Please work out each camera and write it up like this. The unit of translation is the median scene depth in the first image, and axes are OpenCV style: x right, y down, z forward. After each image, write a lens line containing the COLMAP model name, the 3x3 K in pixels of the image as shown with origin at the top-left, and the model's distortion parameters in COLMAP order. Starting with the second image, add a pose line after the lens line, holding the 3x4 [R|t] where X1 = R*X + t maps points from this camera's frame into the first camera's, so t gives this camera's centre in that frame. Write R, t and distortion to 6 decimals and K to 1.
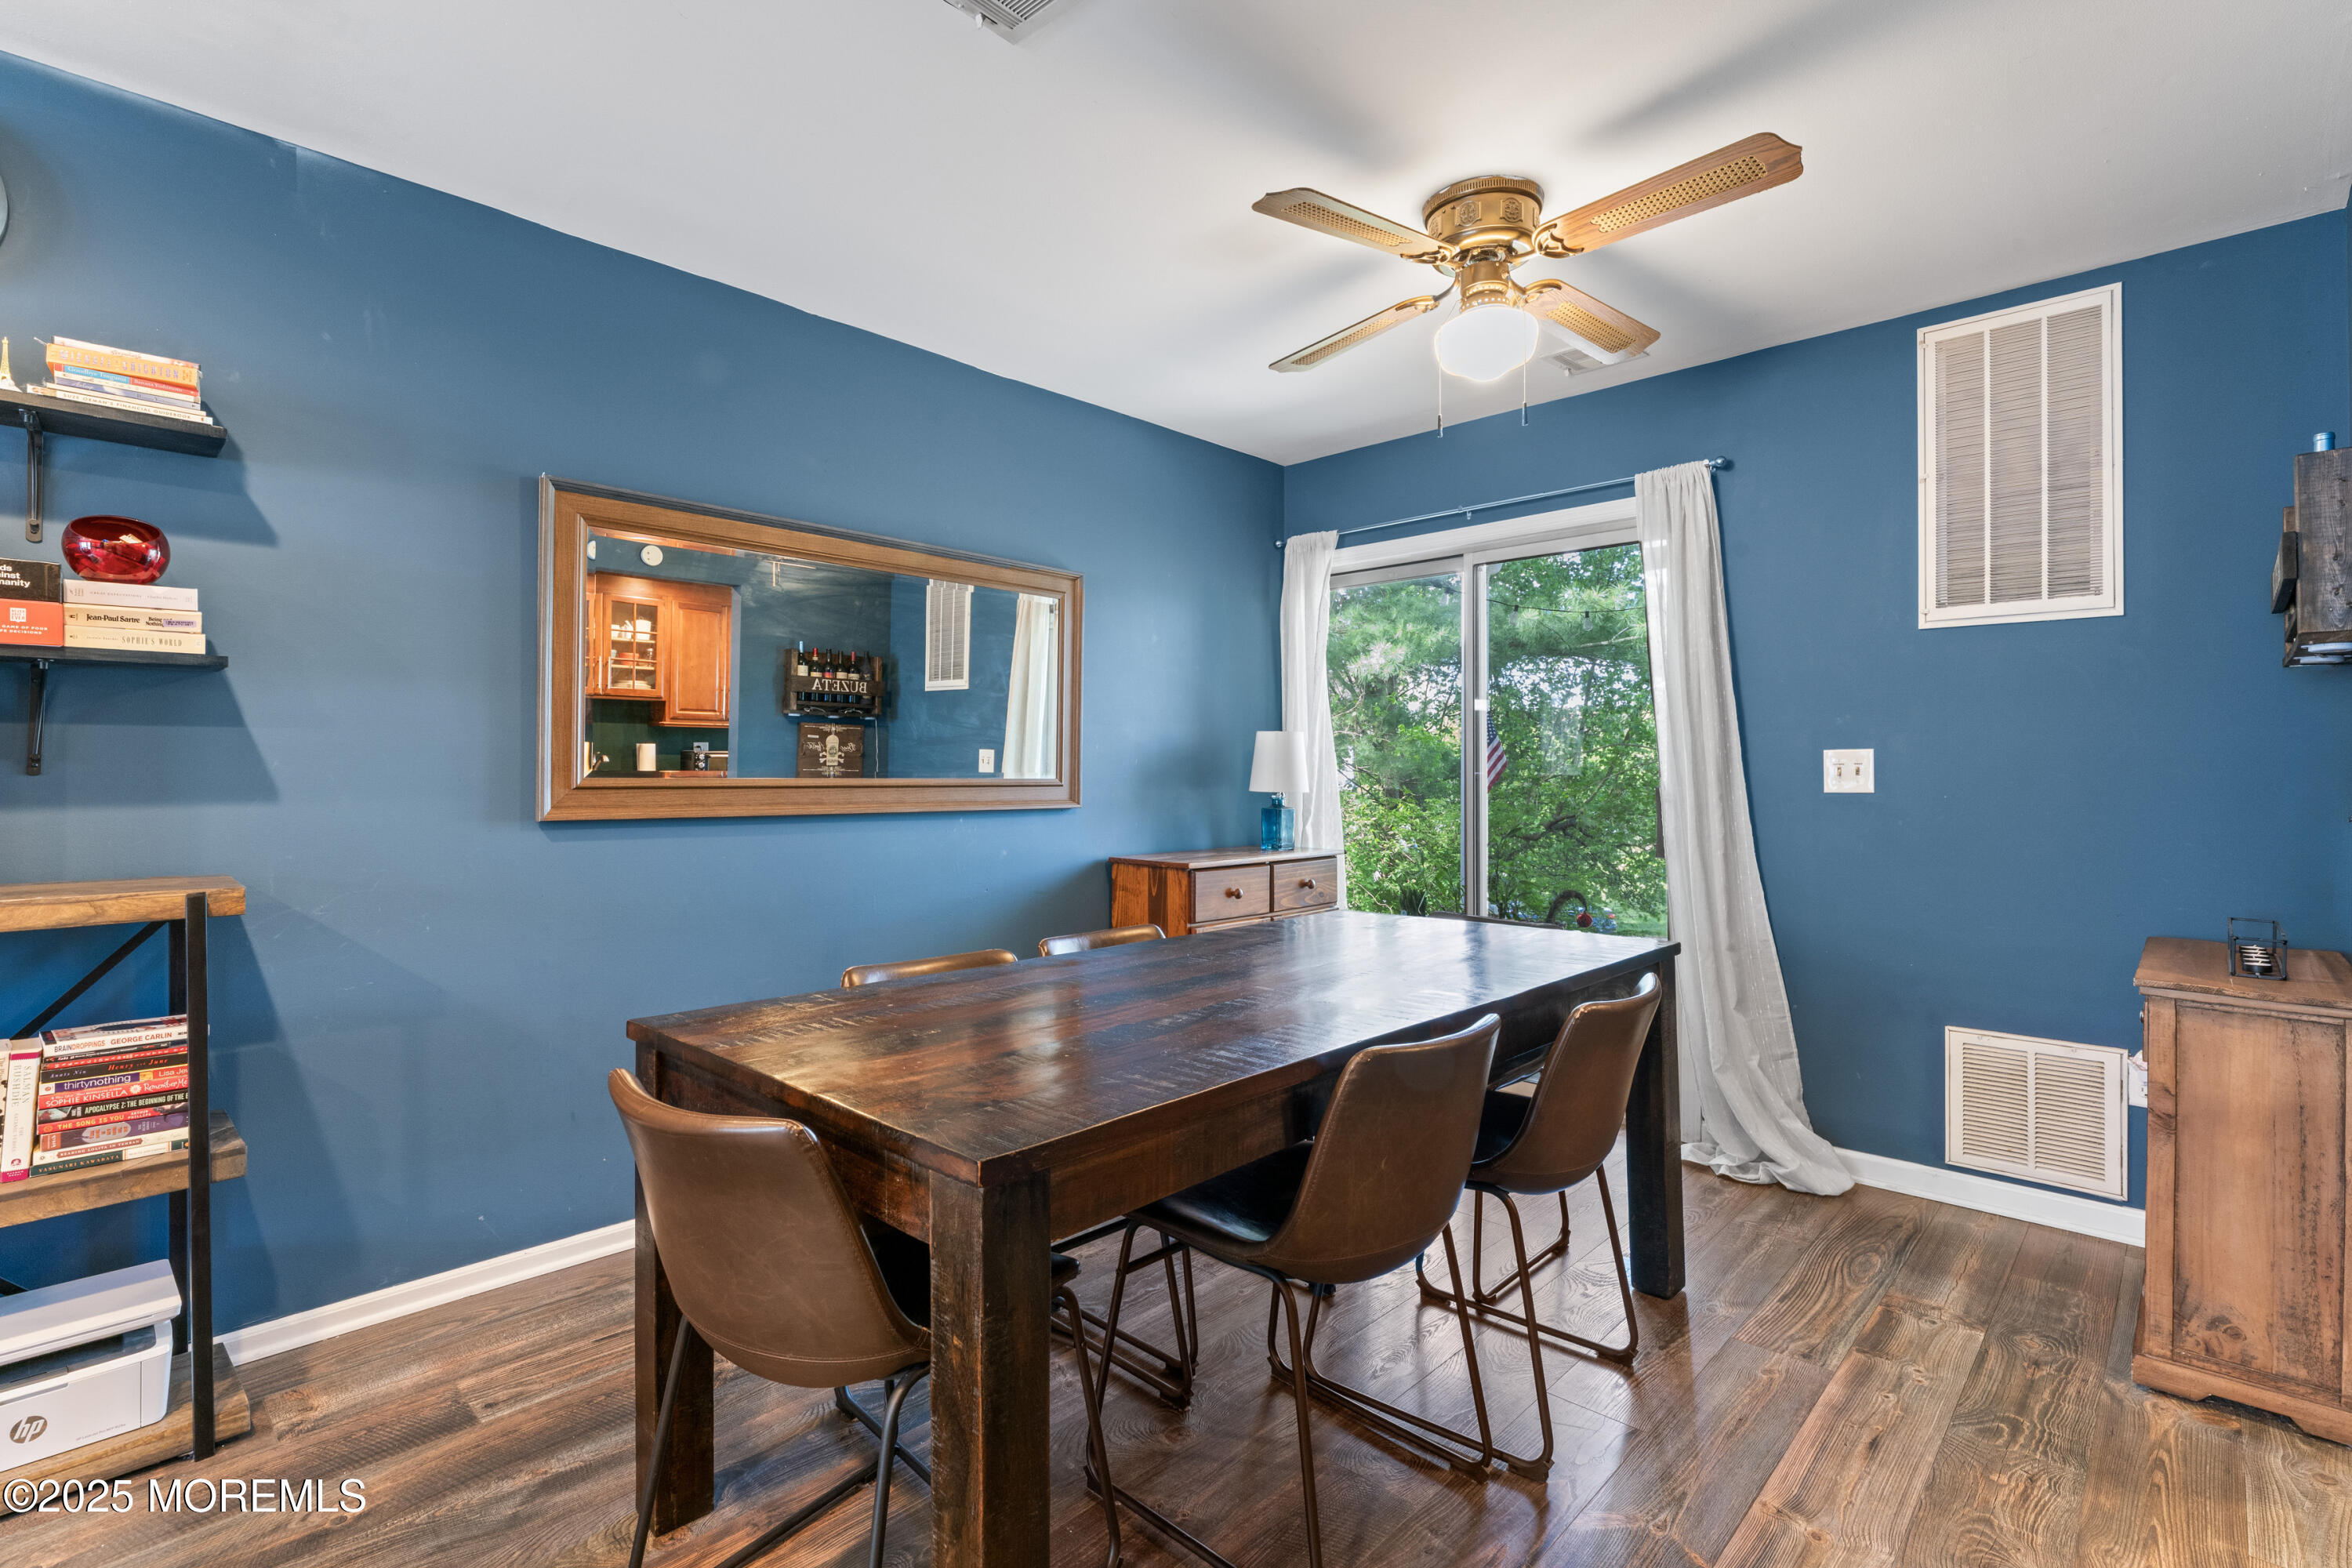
lens RADIAL K [[1091.8, 0, 1188.7], [0, 1091.8, 765.6], [0, 0, 1]] dist [-0.000839, -0.001385]
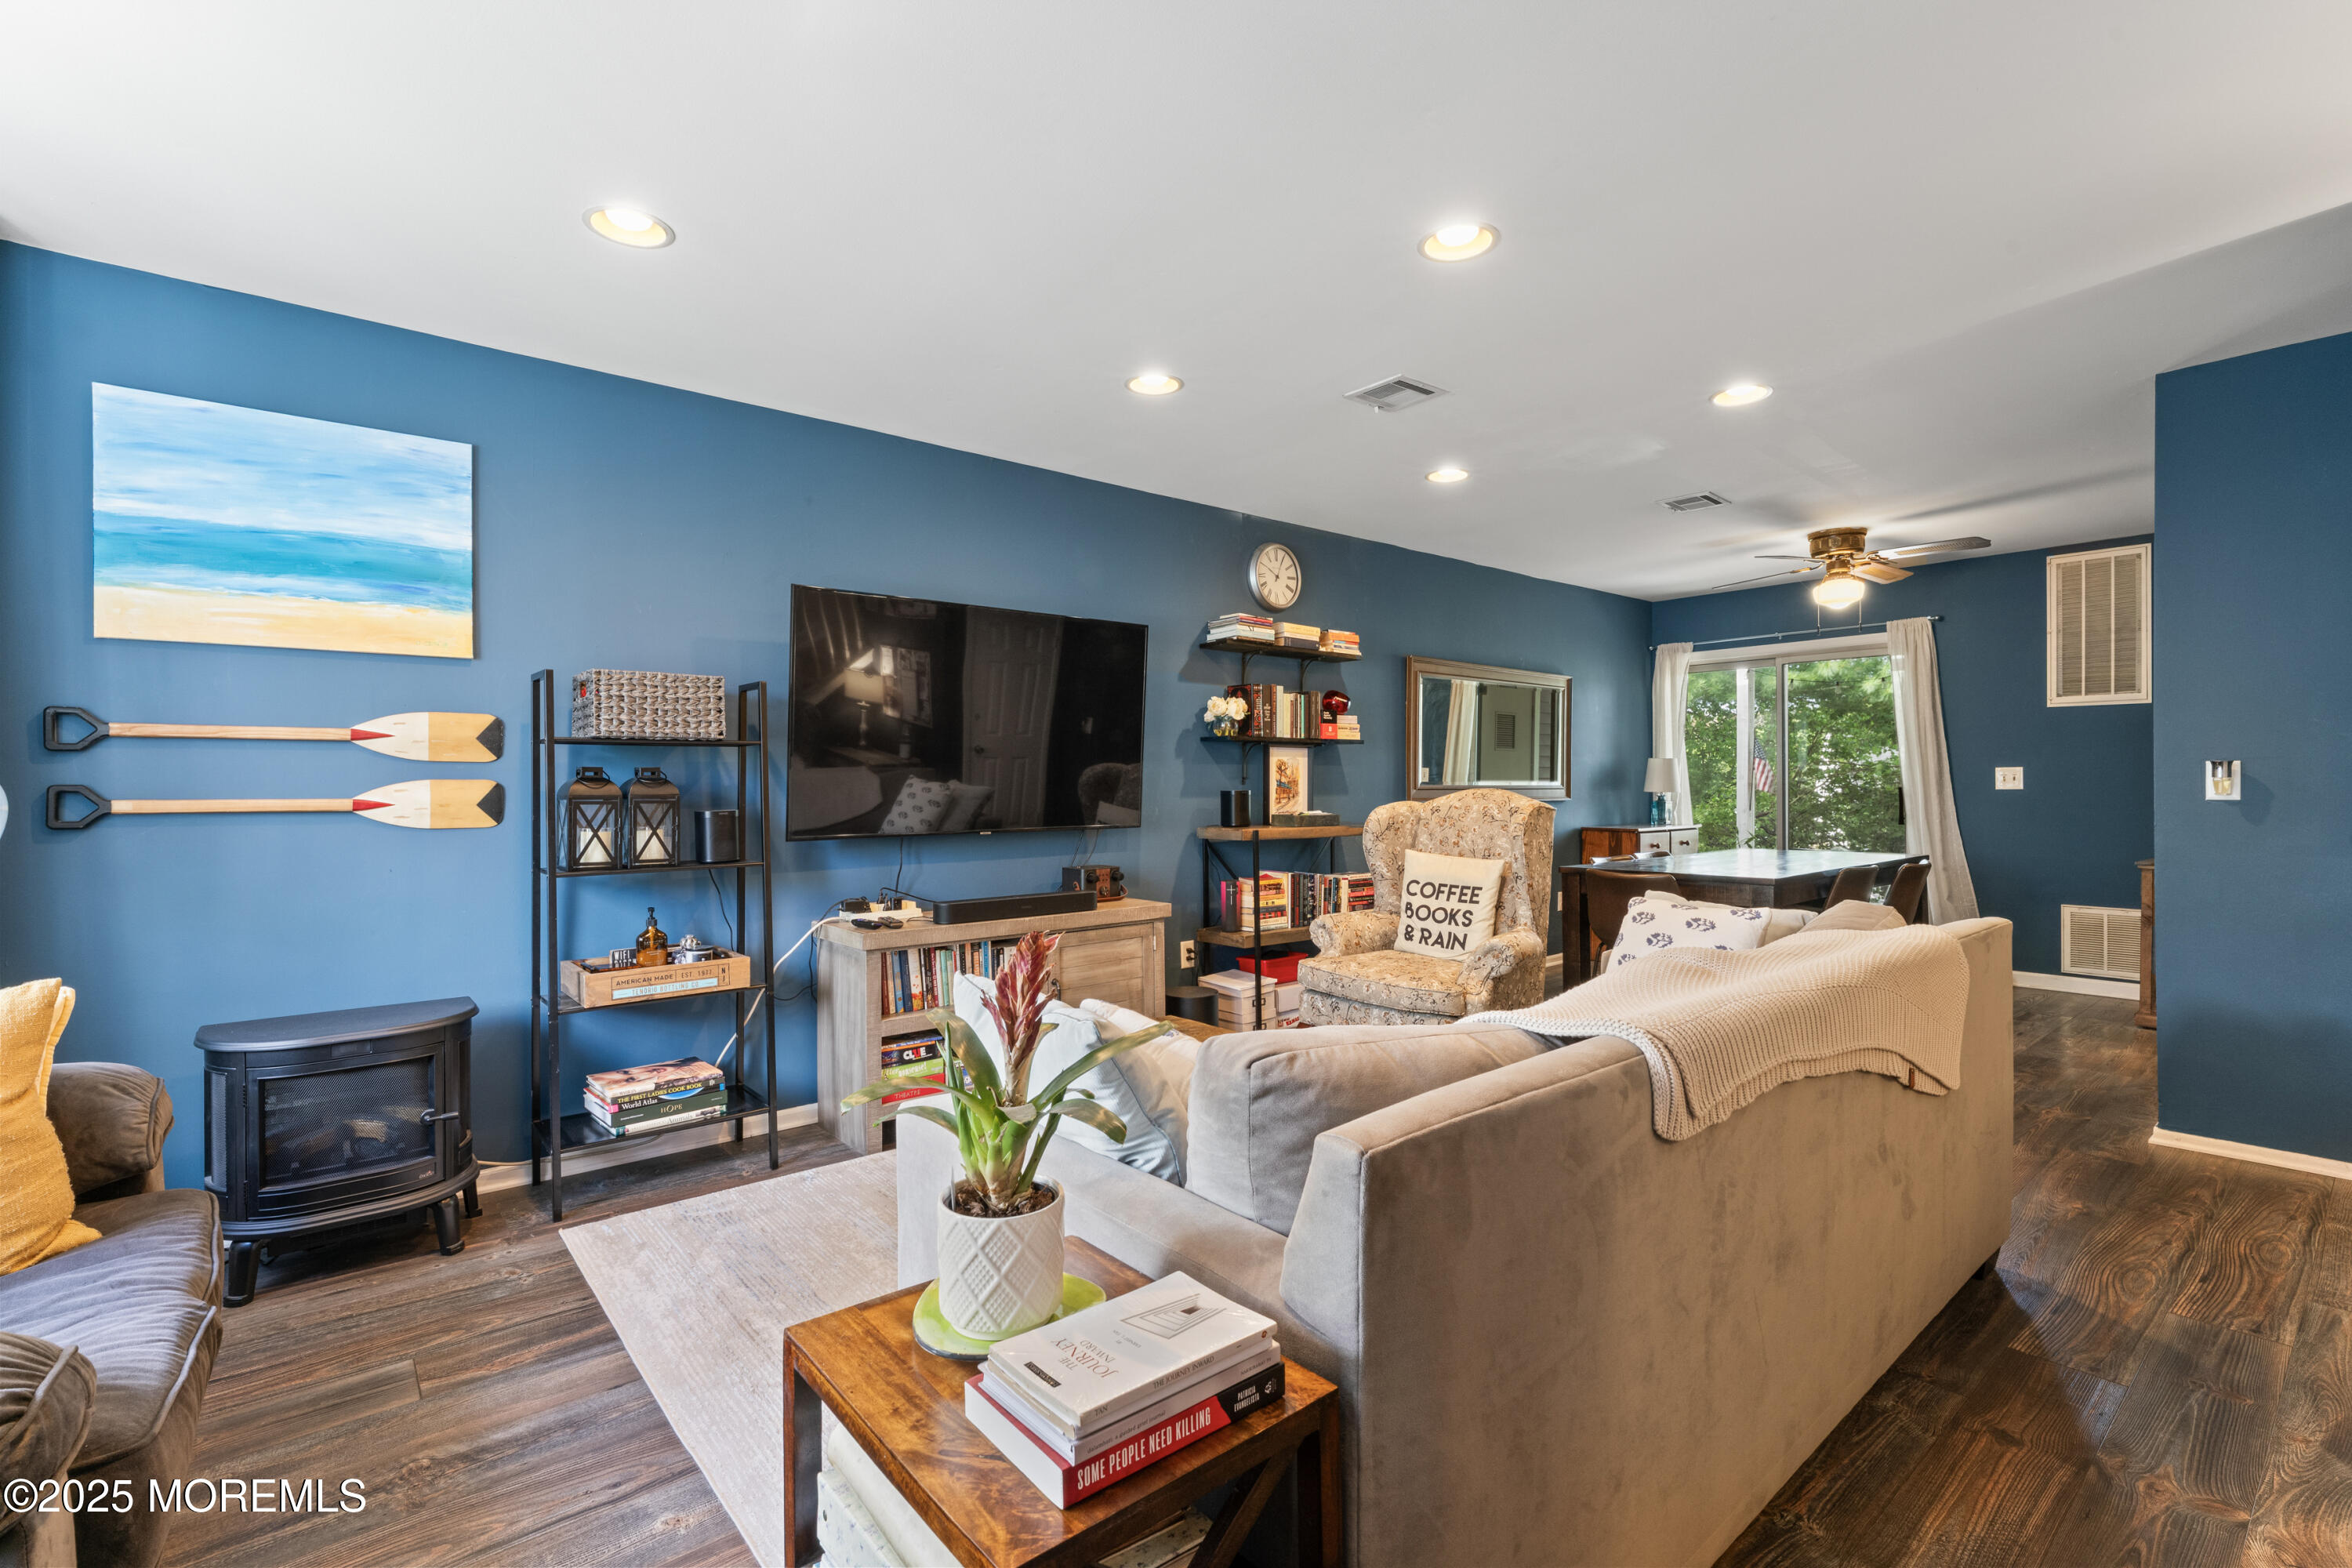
lens RADIAL K [[1091.8, 0, 1167.1], [0, 1091.8, 787.9], [0, 0, 1]] dist [-0.000839, -0.001385]
pose [[0.992818, -0.005191, -0.119522, -0.692193], [0.006317, 0.999939, 0.009045, -0.005328], [0.119467, -0.009735, 0.992790, -1.174585]]
